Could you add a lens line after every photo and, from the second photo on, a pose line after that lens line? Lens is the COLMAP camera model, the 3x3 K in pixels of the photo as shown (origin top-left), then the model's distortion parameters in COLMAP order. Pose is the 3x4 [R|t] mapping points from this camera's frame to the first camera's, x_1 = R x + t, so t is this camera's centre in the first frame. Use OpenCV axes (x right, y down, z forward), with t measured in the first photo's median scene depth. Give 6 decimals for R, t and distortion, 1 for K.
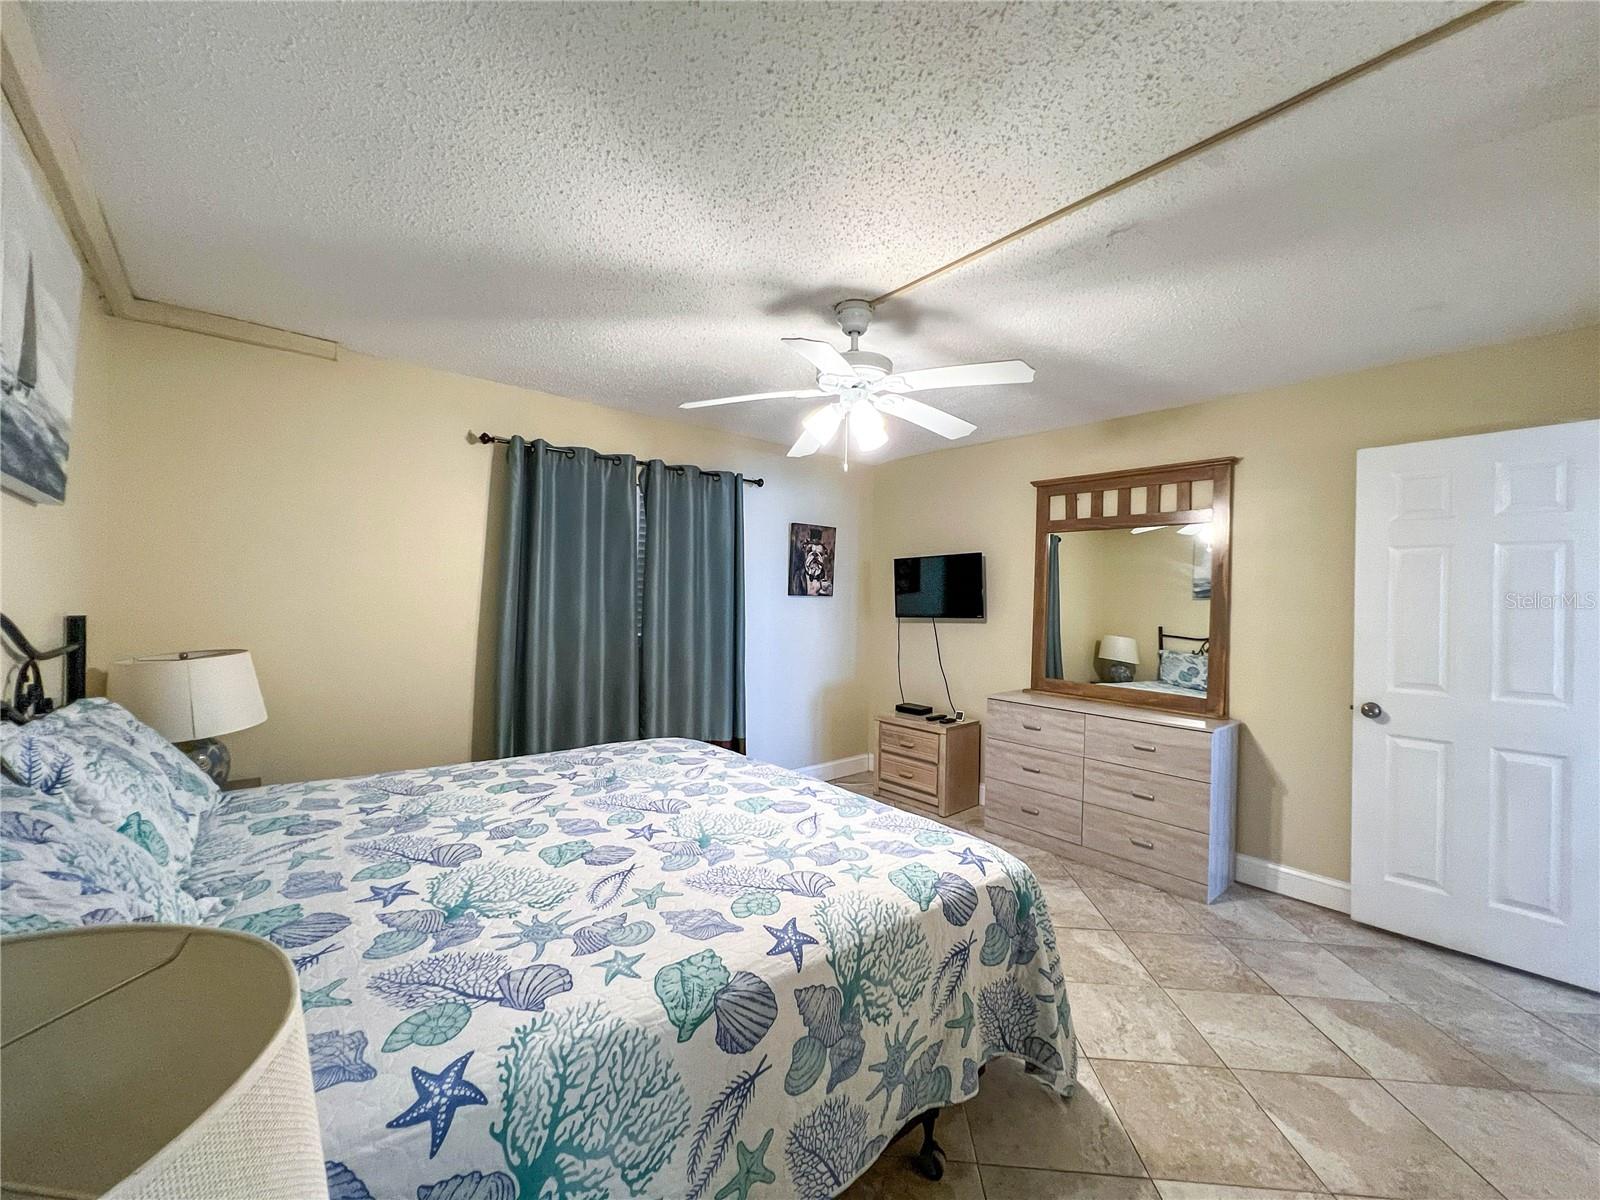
lens RADIAL K [[643.8, 0, 796.5], [0, 643.8, 596.2], [0, 0, 1]] dist [-0.000855, 0.000226]
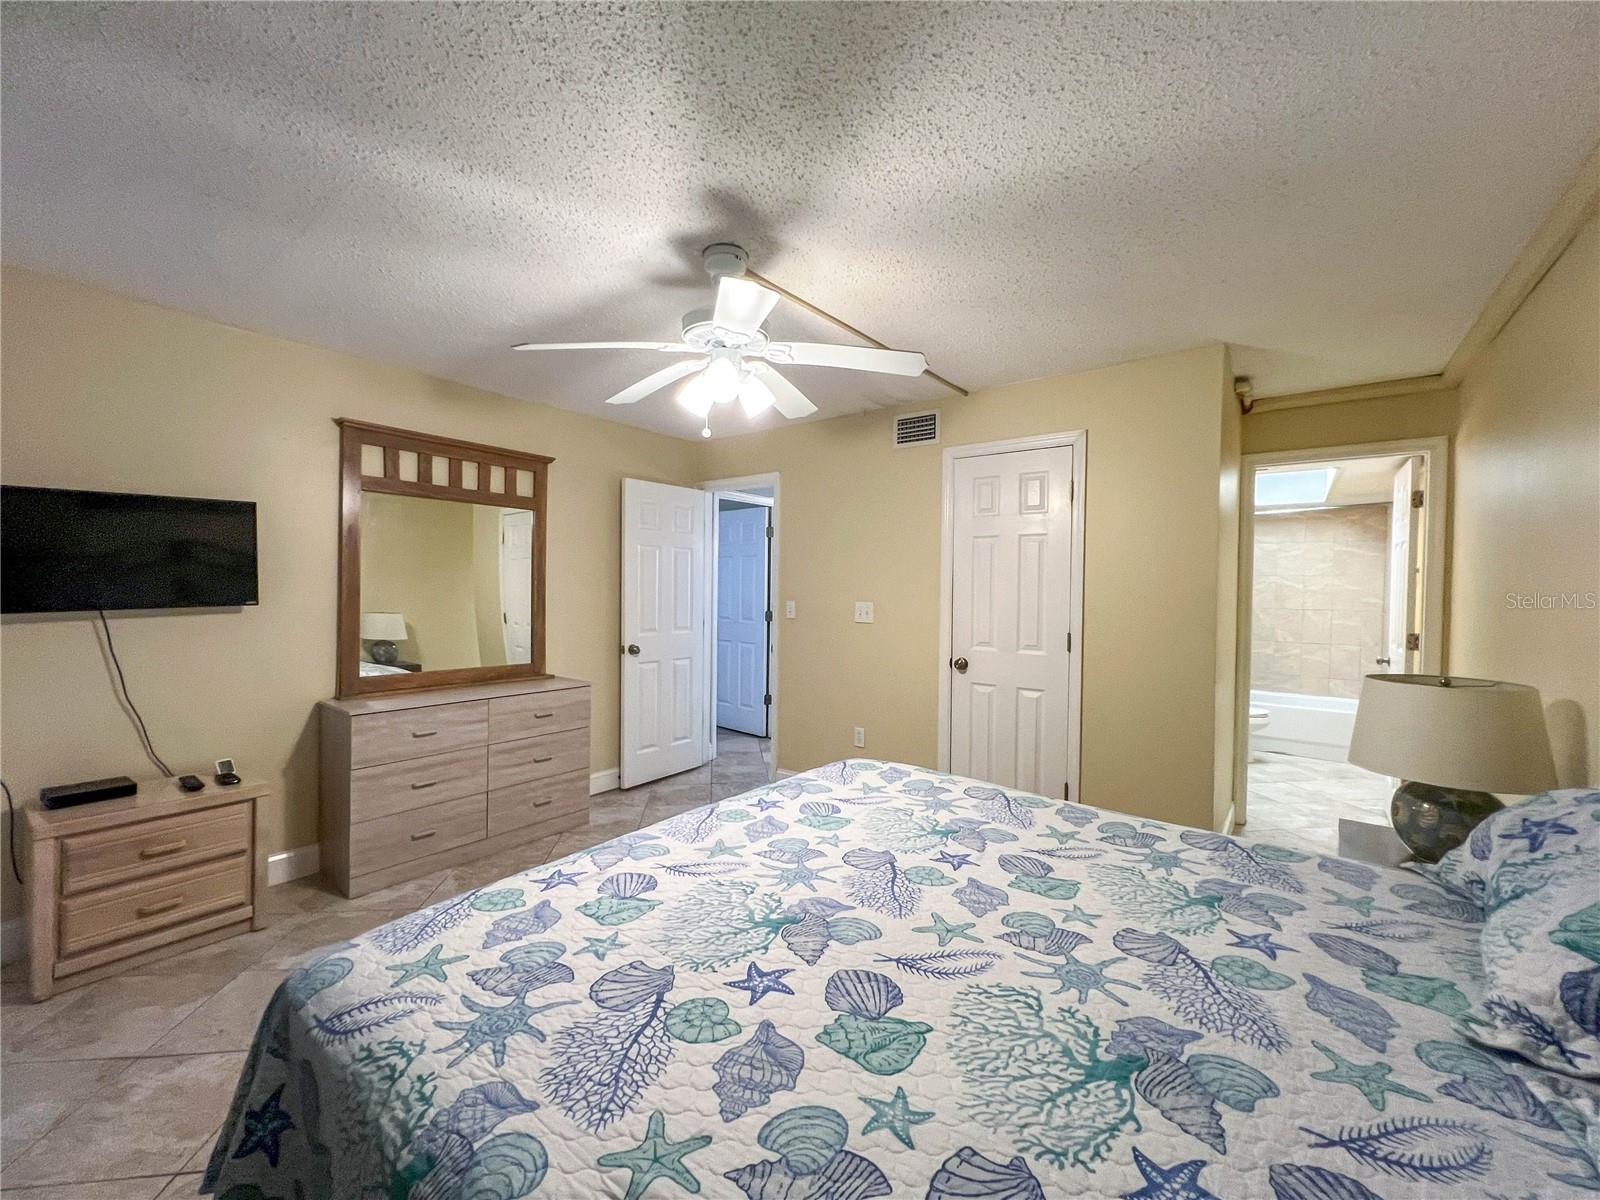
lens RADIAL K [[643.8, 0, 796.5], [0, 643.8, 596.2], [0, 0, 1]] dist [-0.000855, 0.000226]
pose [[-0.205093, -0.039237, 0.977956, -0.785704], [-0.021631, 0.999134, 0.035551, -0.016410], [-0.978503, -0.013863, -0.205764, 1.054138]]
